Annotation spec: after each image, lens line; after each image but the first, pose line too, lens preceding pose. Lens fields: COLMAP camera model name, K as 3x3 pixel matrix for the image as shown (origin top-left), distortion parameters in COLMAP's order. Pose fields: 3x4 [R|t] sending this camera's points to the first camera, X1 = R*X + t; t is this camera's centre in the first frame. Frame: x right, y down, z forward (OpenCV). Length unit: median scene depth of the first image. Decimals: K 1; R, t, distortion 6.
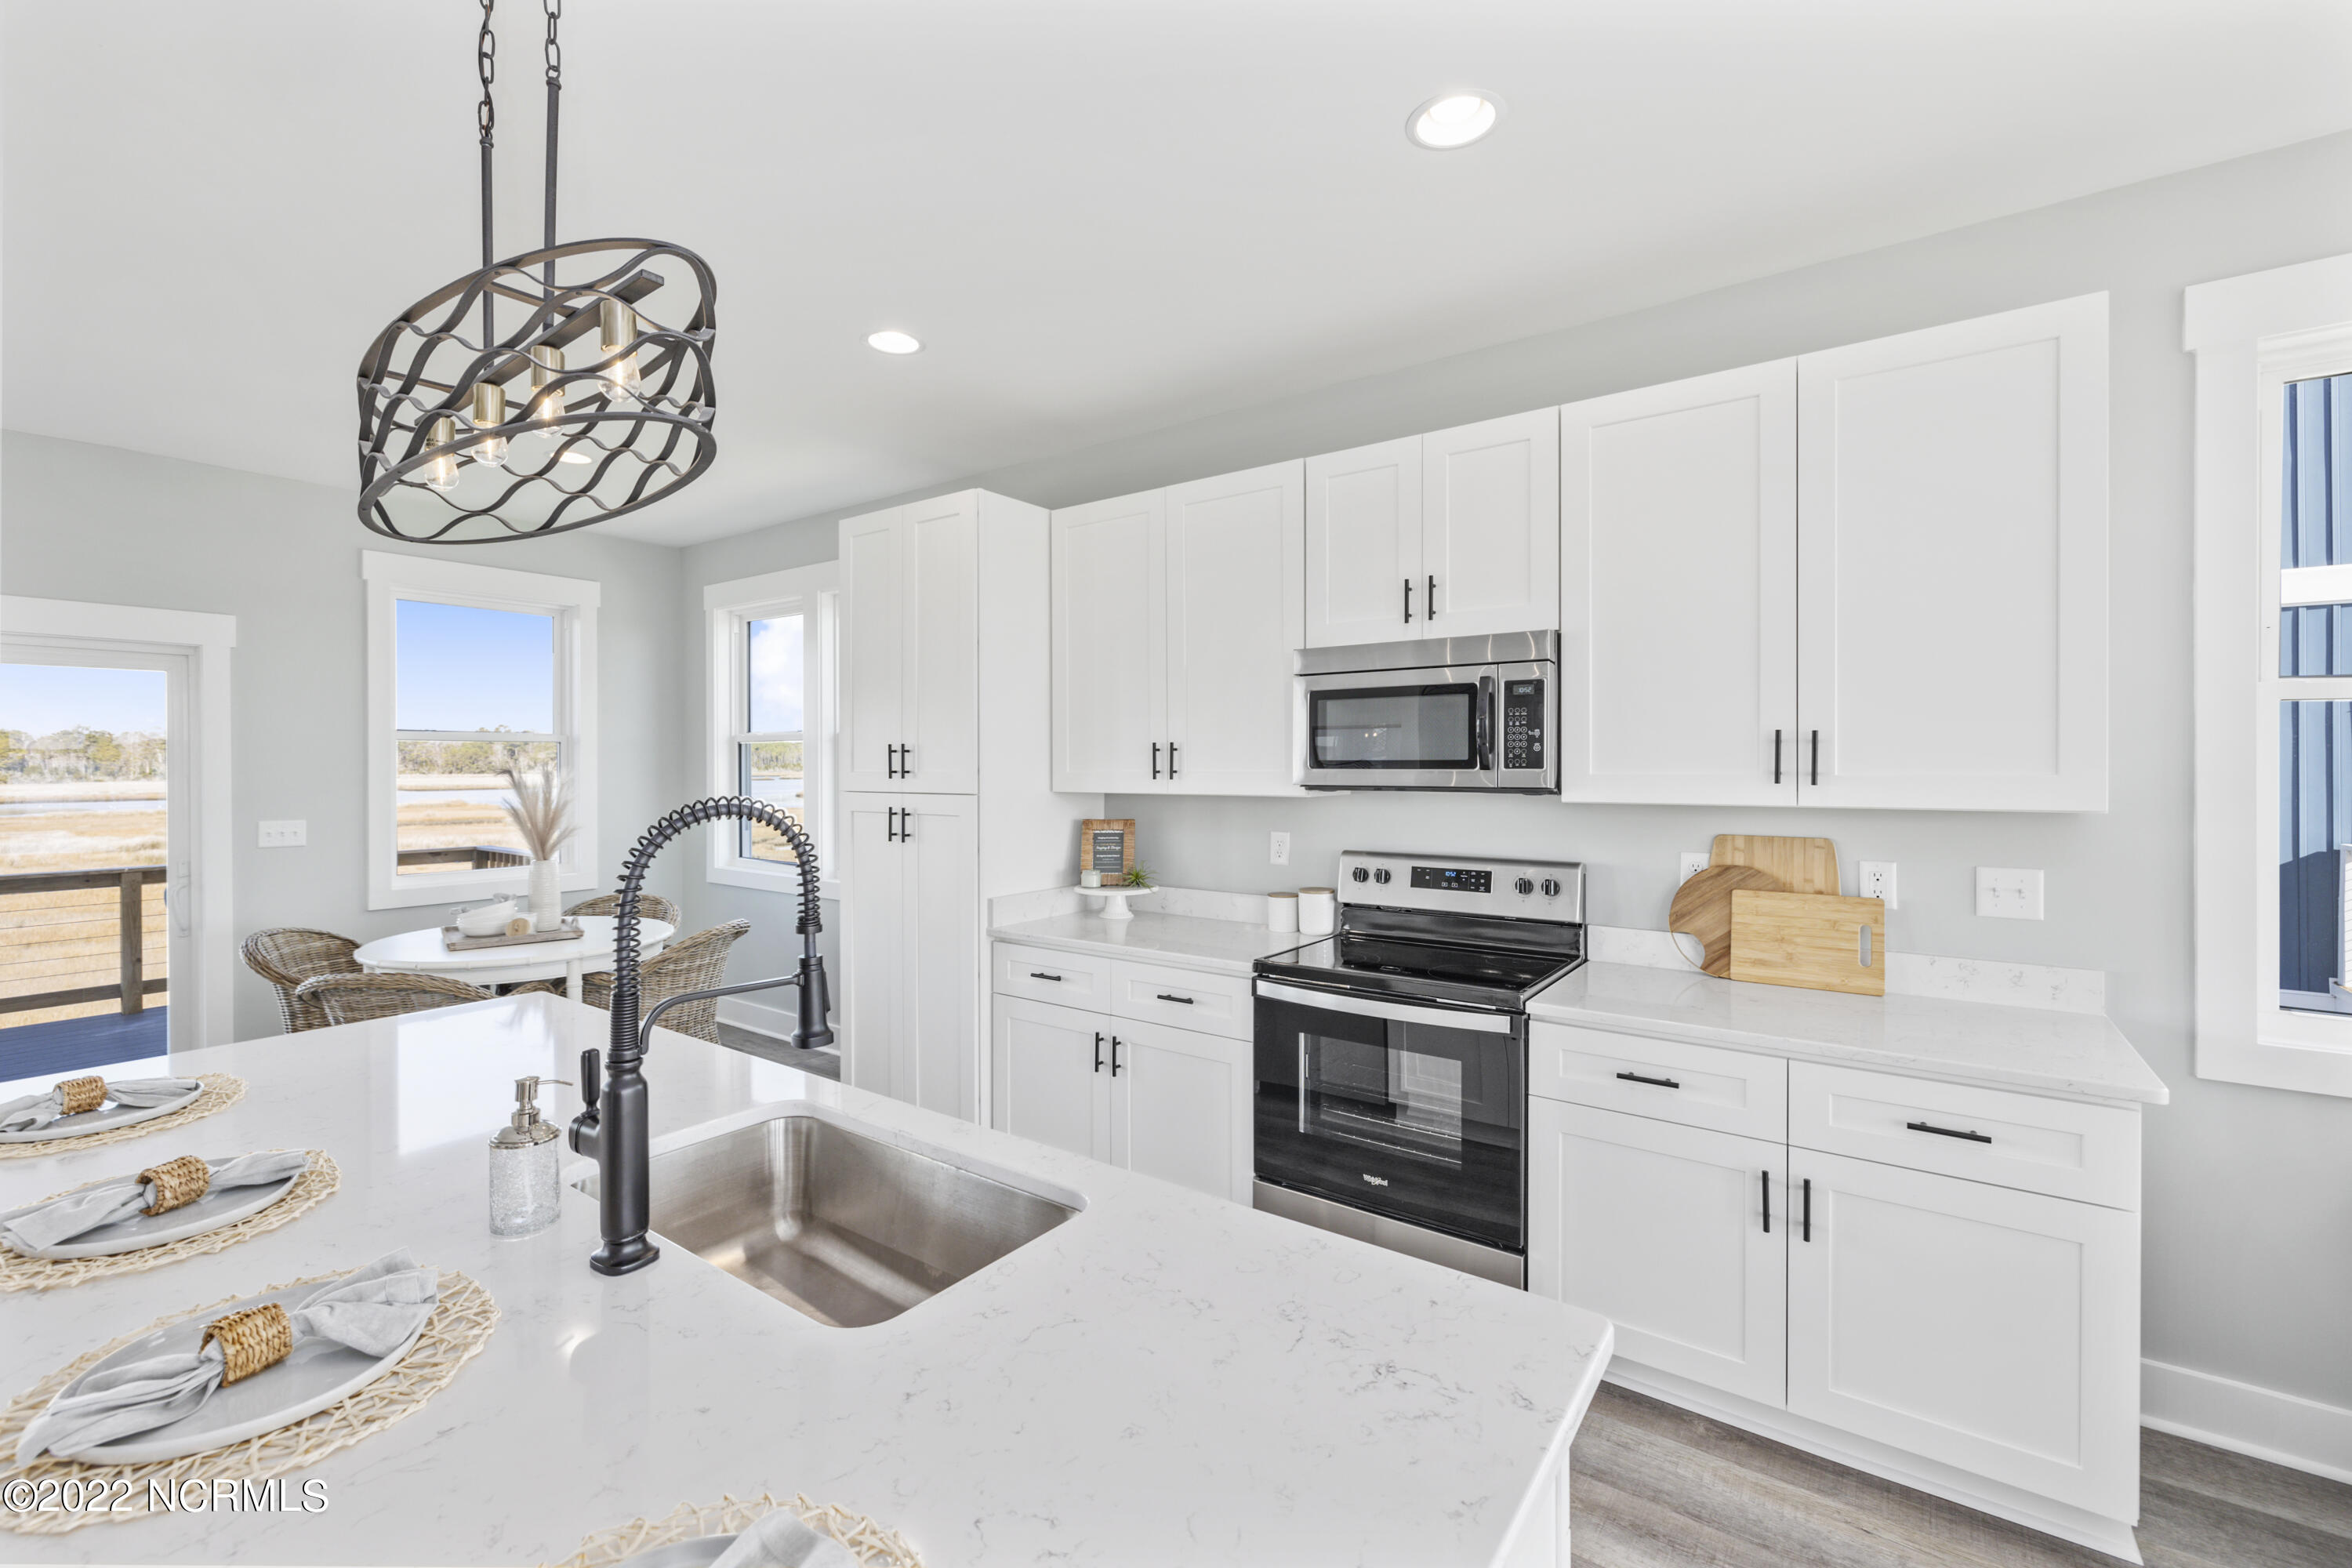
lens RADIAL K [[990.3, 0, 1159.6], [0, 990.3, 759.6], [0, 0, 1]] dist [-0.004233, 0.000097]
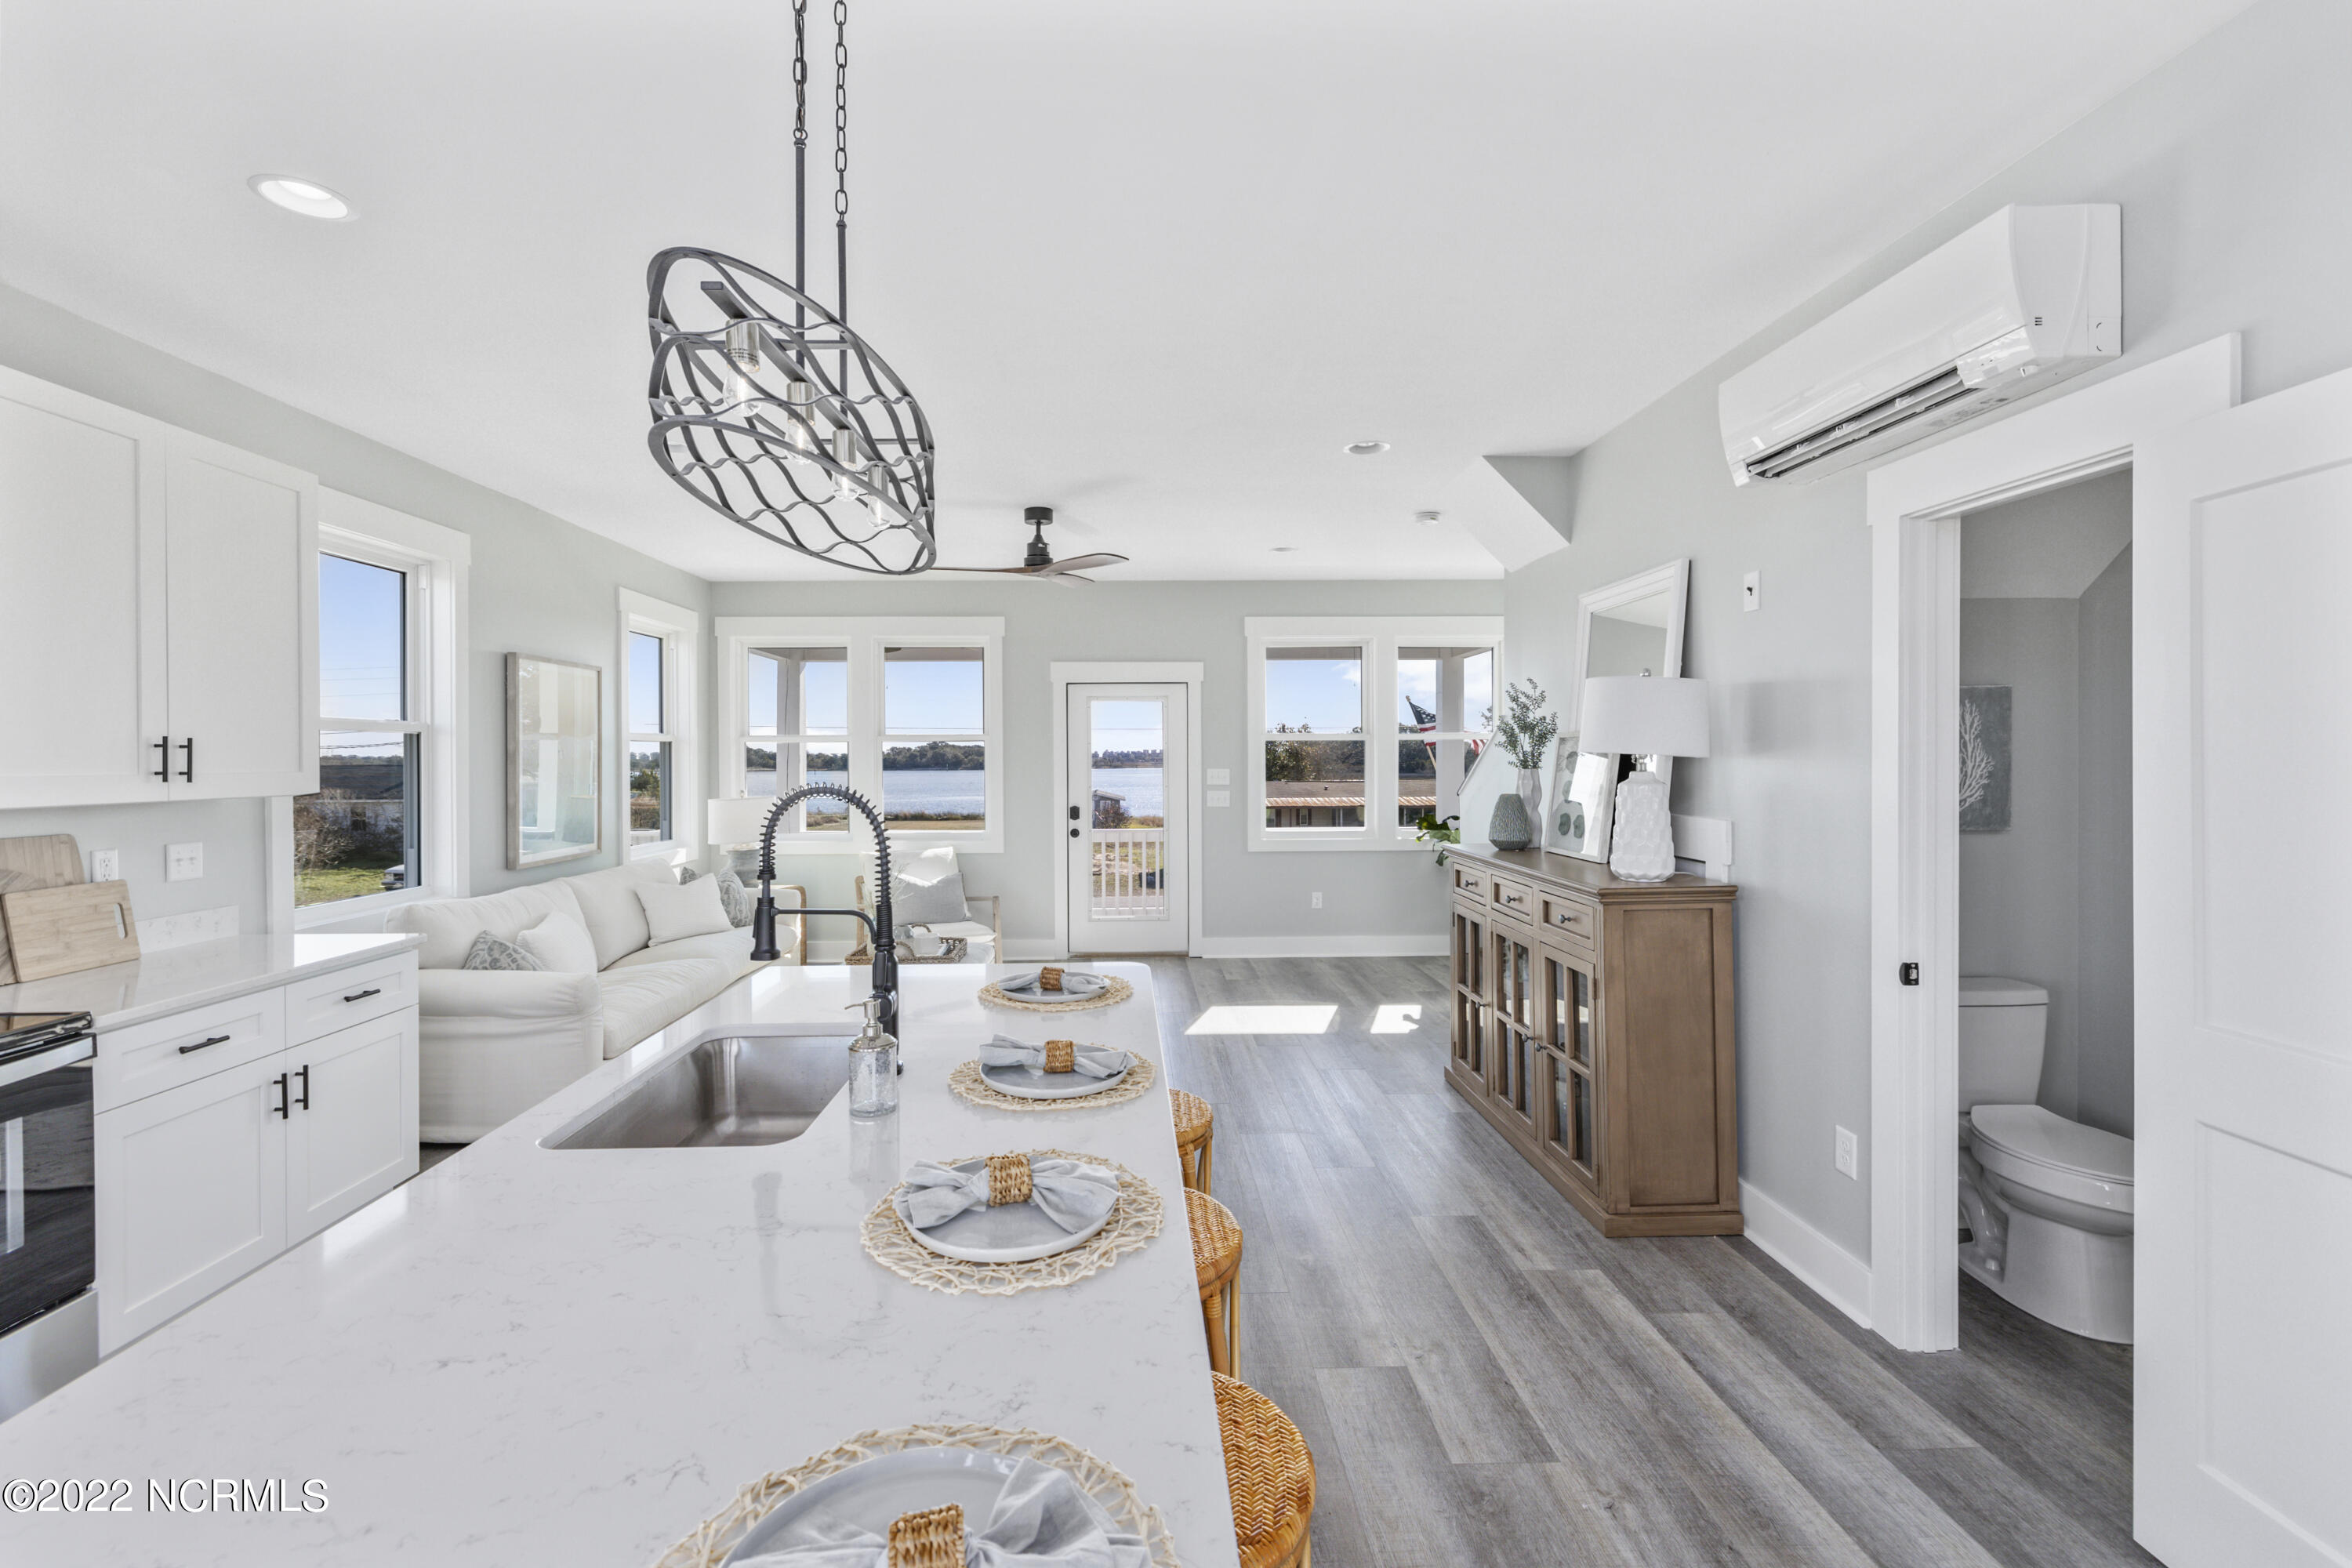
lens RADIAL K [[1005.1, 0, 1168.9], [0, 1005.1, 767.6], [0, 0, 1]] dist [-0.000313, -0.000523]
pose [[-0.631347, -0.001012, 0.775500, -0.809543], [0.007517, 0.999944, 0.007425, 0.005533], [-0.775464, 0.010518, -0.631304, 0.636618]]
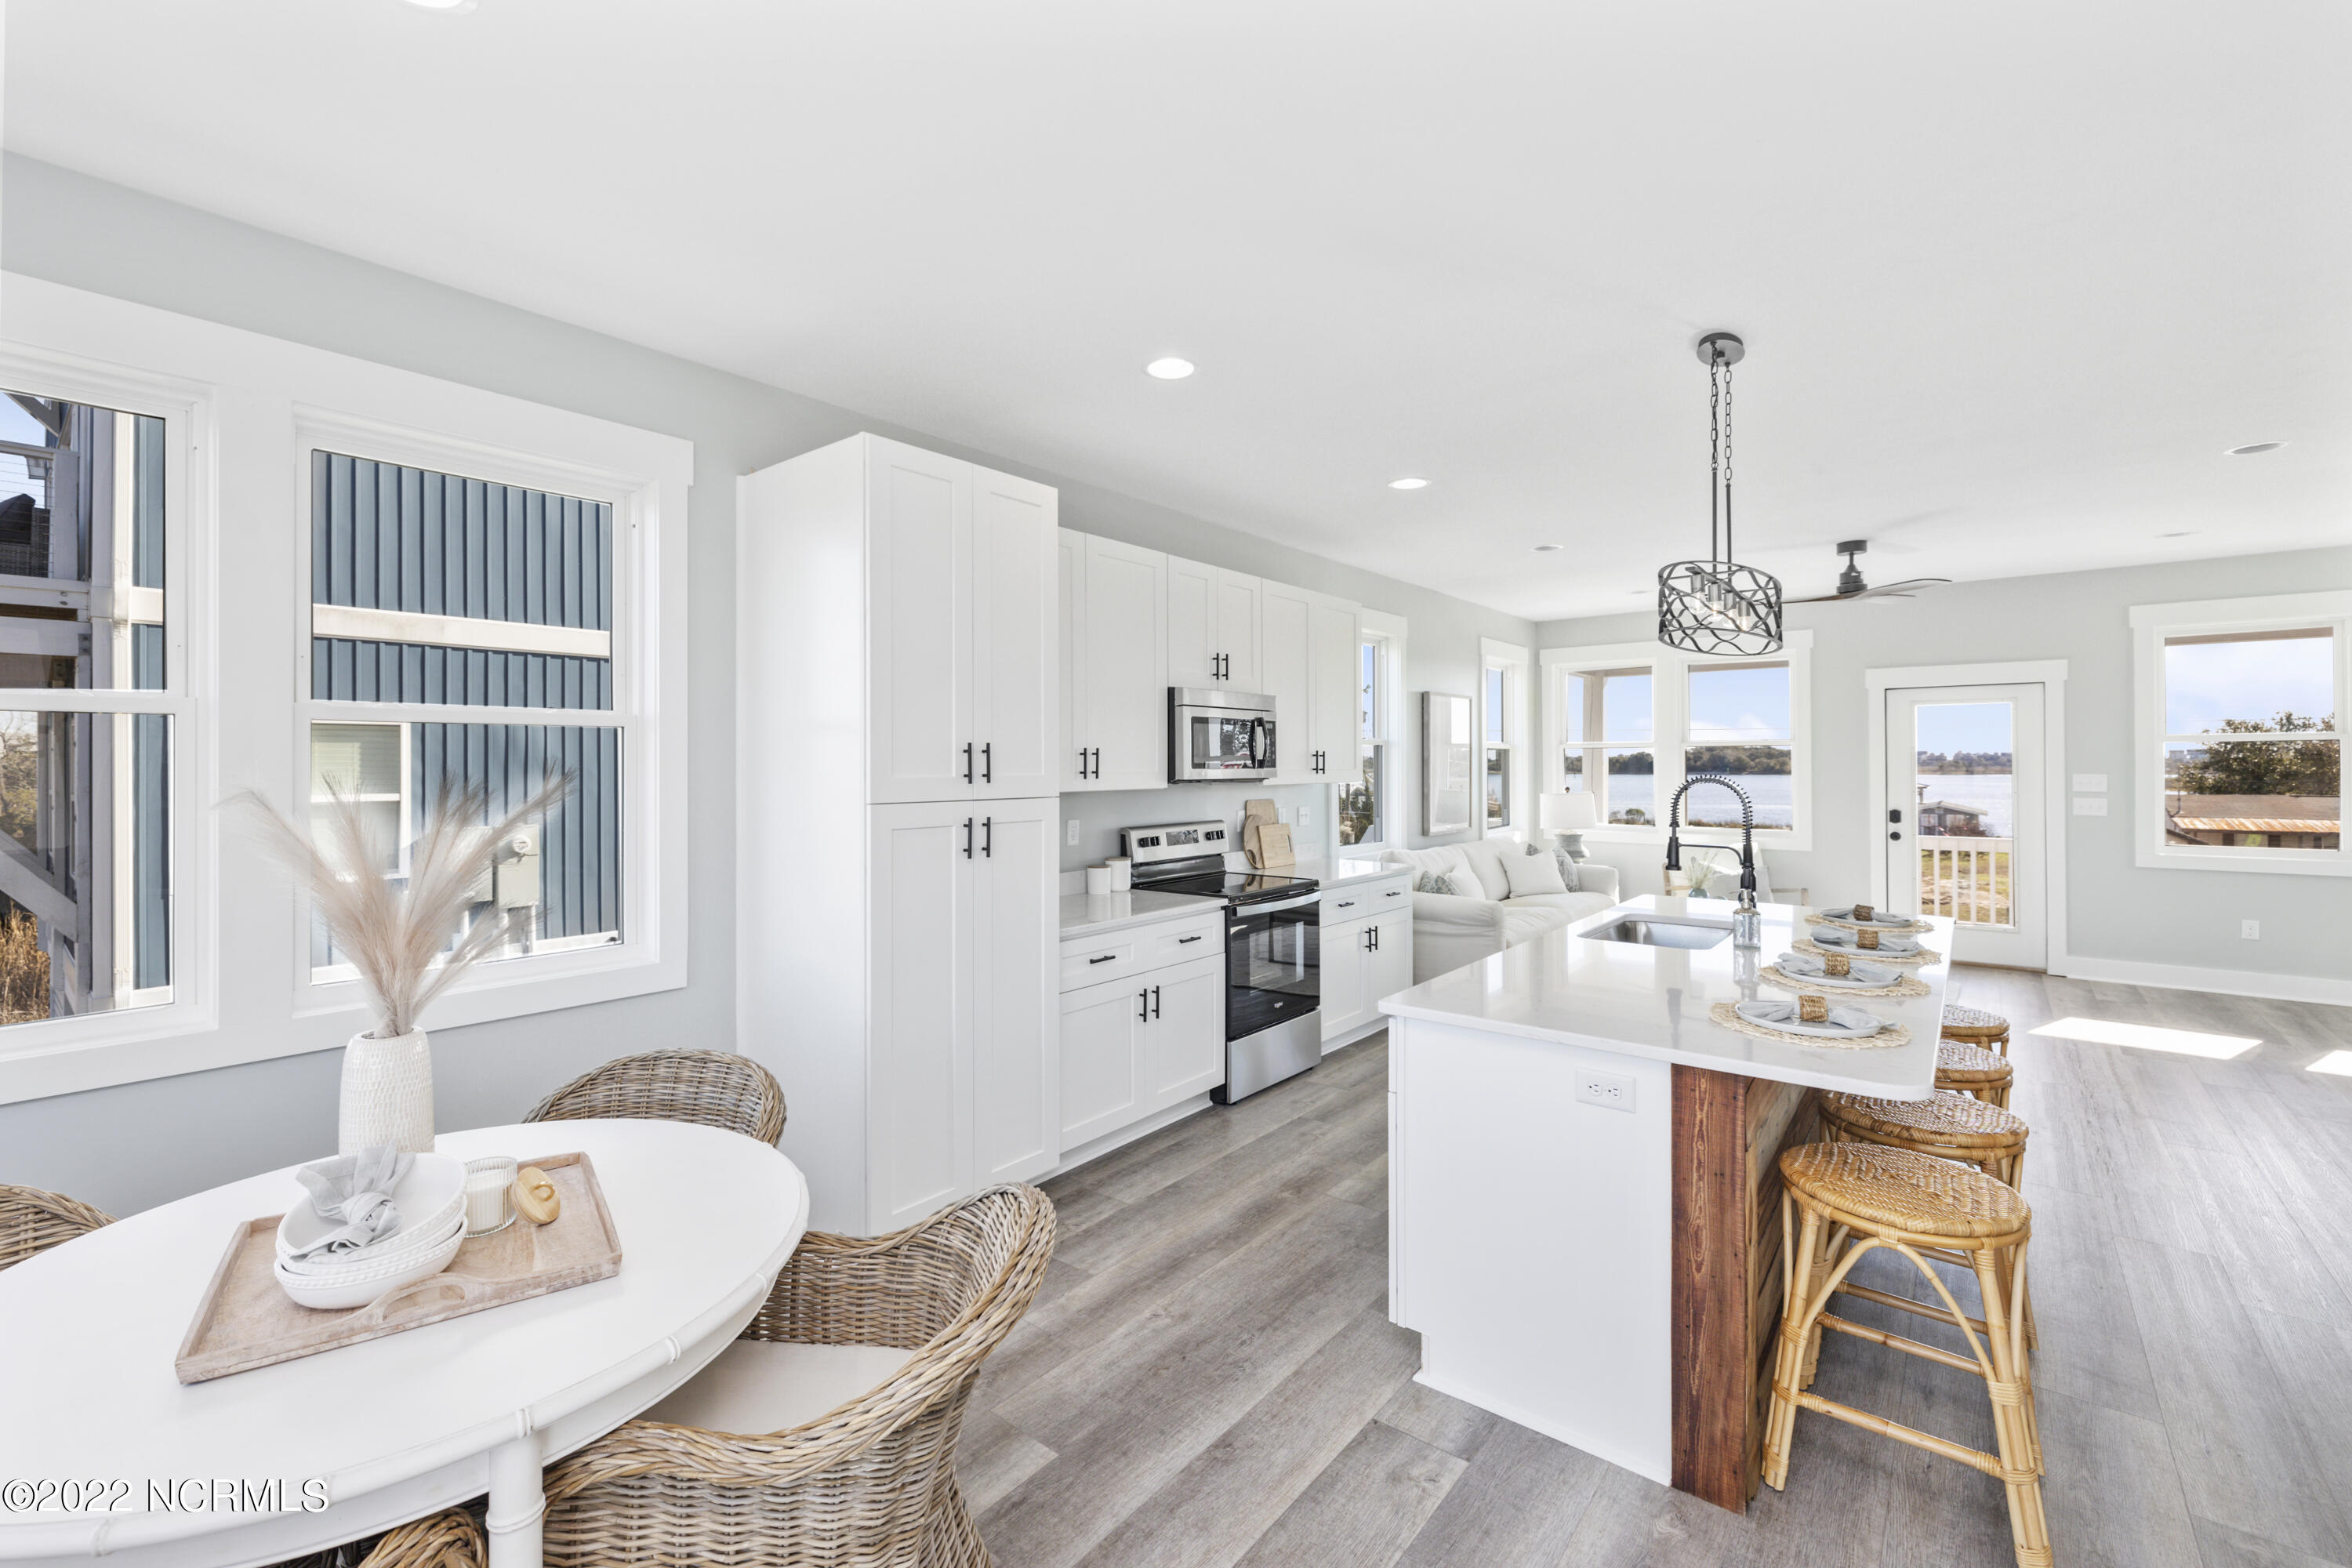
lens RADIAL K [[1011.6, 0, 1143.5], [0, 1011.6, 754.9], [0, 0, 1]] dist [0.004775, 0.000541]
pose [[0.054871, 0.012311, 0.998418, -1.358686], [0.003034, 0.999917, -0.012497, 0.006971], [-0.998489, 0.003715, 0.054829, 0.977942]]
